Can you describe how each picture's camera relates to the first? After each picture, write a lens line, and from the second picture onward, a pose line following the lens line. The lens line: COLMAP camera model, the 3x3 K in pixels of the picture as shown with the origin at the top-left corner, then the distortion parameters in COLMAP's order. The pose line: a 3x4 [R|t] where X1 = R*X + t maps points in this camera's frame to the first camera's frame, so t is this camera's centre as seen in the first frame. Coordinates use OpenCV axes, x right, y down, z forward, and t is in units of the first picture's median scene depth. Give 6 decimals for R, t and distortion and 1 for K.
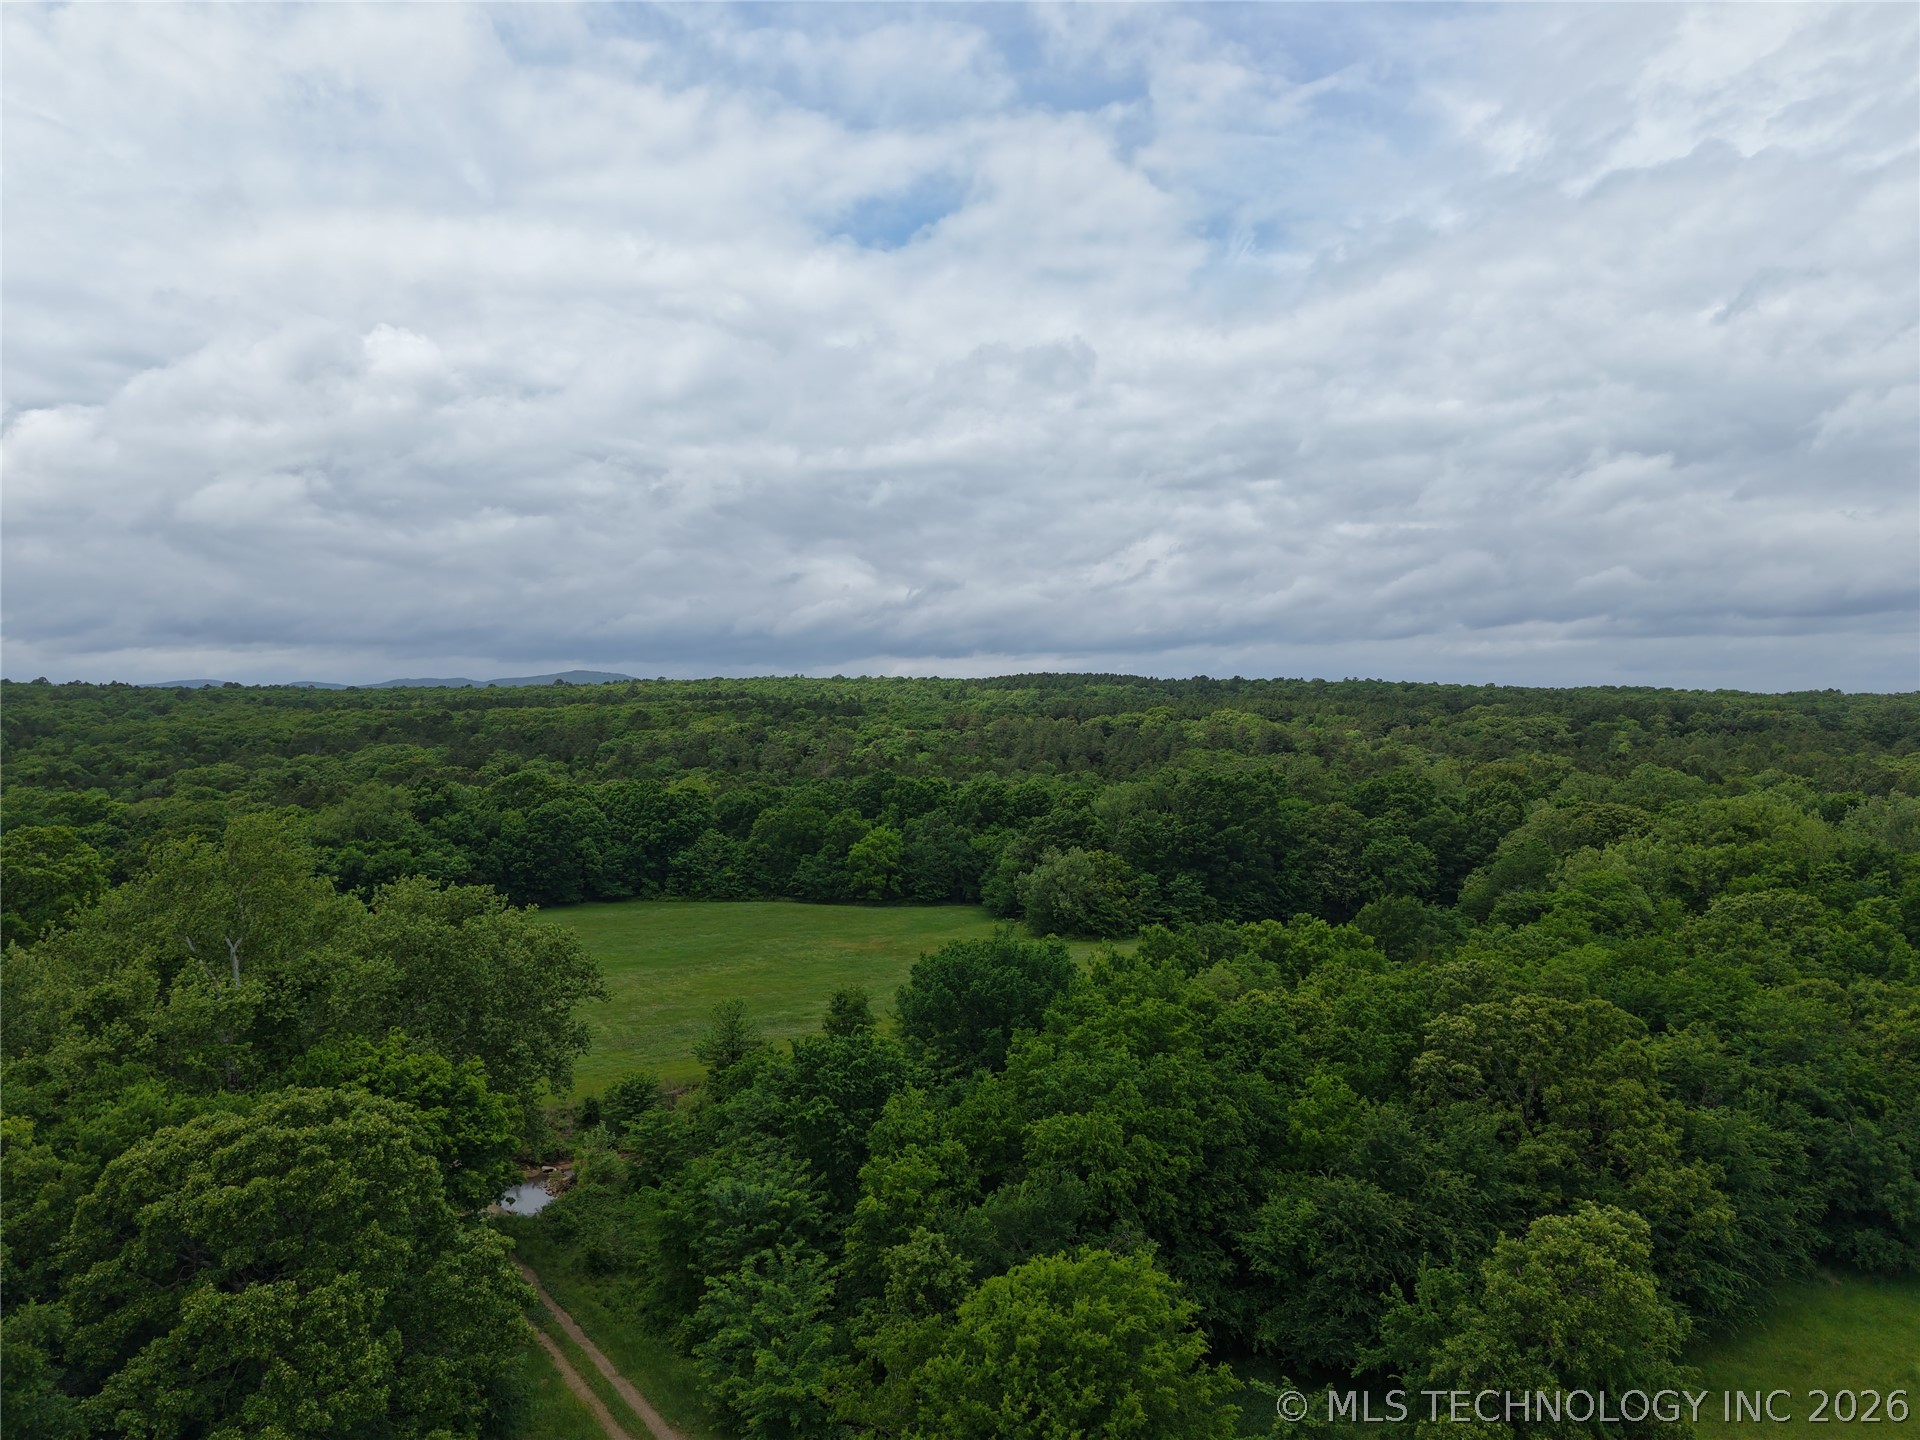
lens RADIAL K [[1236.6, 0, 953.4], [0, 1236.6, 681.8], [0, 0, 1]] dist [0.019625, -0.023605]
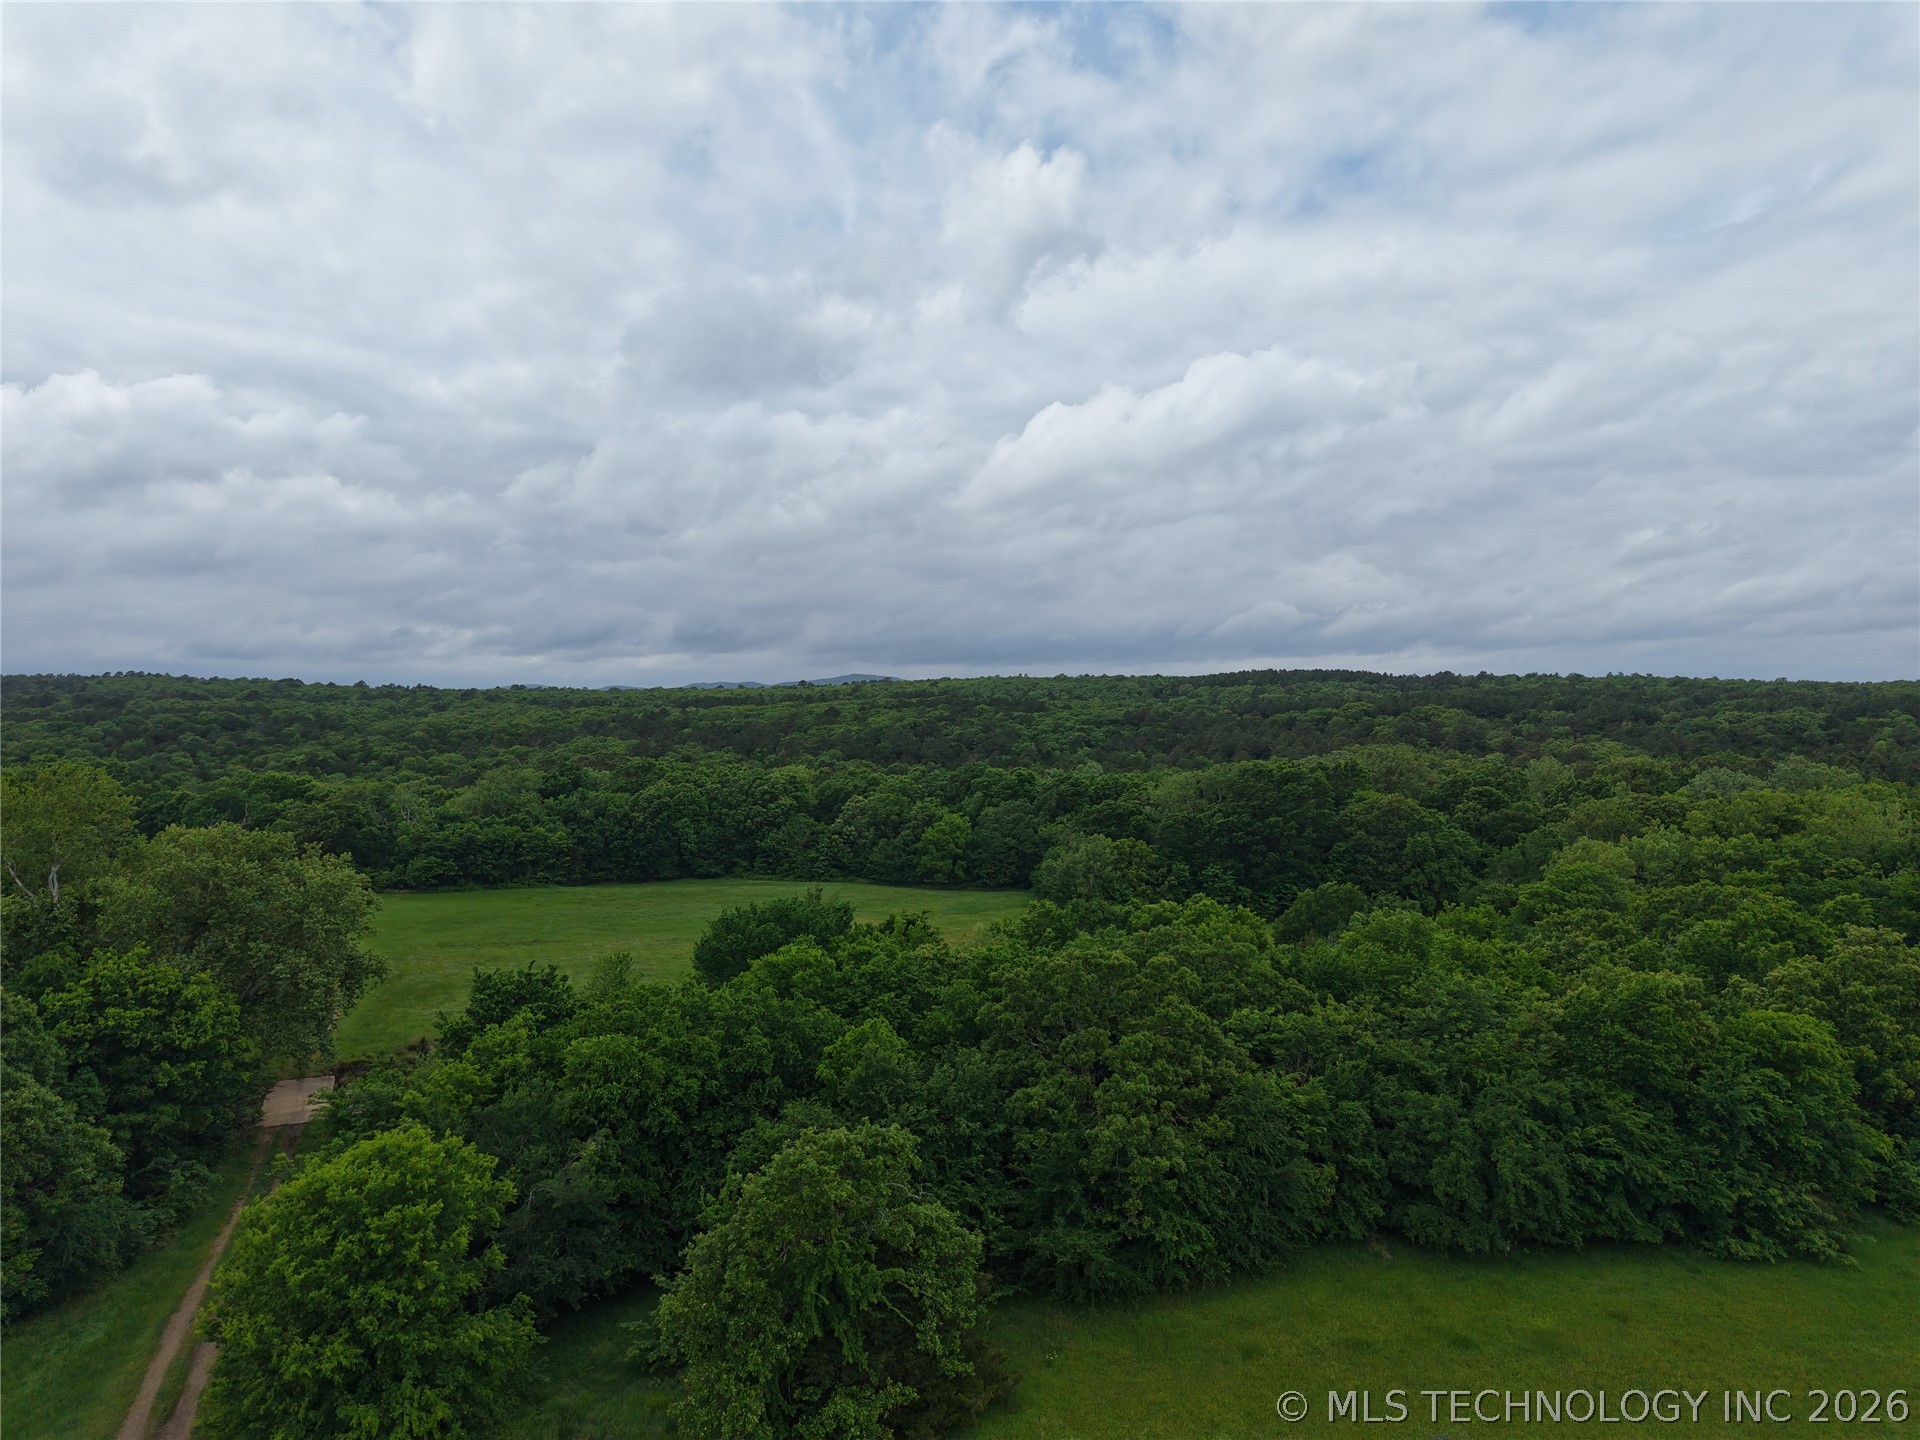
lens RADIAL K [[1236.6, 0, 989.3], [0, 1236.6, 706.7], [0, 0, 1]] dist [0.019625, -0.023605]
pose [[0.978499, -0.002445, -0.206237, 0.190017], [0.006268, 0.999820, 0.017887, 0.009553], [0.206156, -0.018795, 0.978339, -0.005879]]
